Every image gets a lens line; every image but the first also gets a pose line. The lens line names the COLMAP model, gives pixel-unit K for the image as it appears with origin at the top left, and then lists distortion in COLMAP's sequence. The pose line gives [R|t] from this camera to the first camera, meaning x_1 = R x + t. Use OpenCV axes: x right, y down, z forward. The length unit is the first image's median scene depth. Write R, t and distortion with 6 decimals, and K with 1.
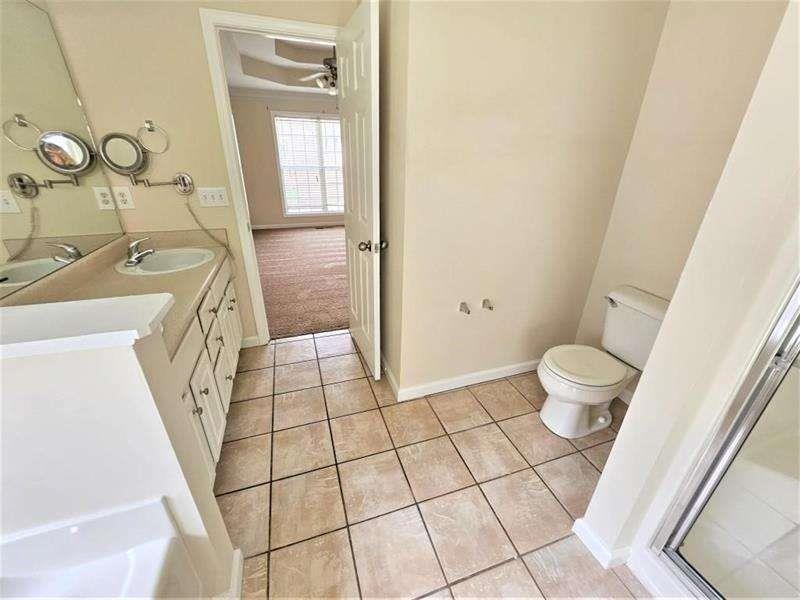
lens RADIAL K [[313.8, 0, 394.7], [0, 313.8, 292.6], [0, 0, 1]] dist [-0.013571, 0.005749]
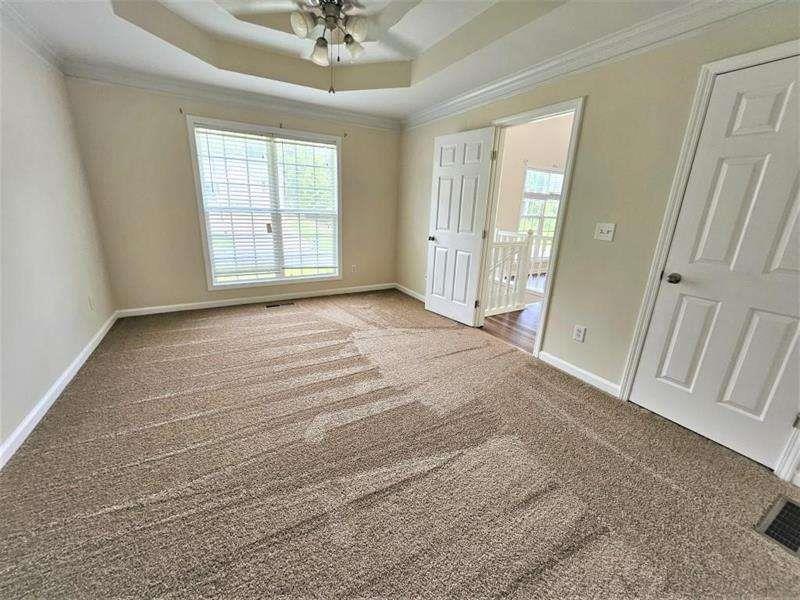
lens RADIAL K [[313.8, 0, 394.7], [0, 313.8, 292.6], [0, 0, 1]] dist [-0.013571, 0.005749]
pose [[0.981471, -0.029296, 0.189358, -0.122076], [0.052640, 0.991444, -0.119448, -0.148223], [-0.184238, 0.127203, 0.974616, 0.361636]]
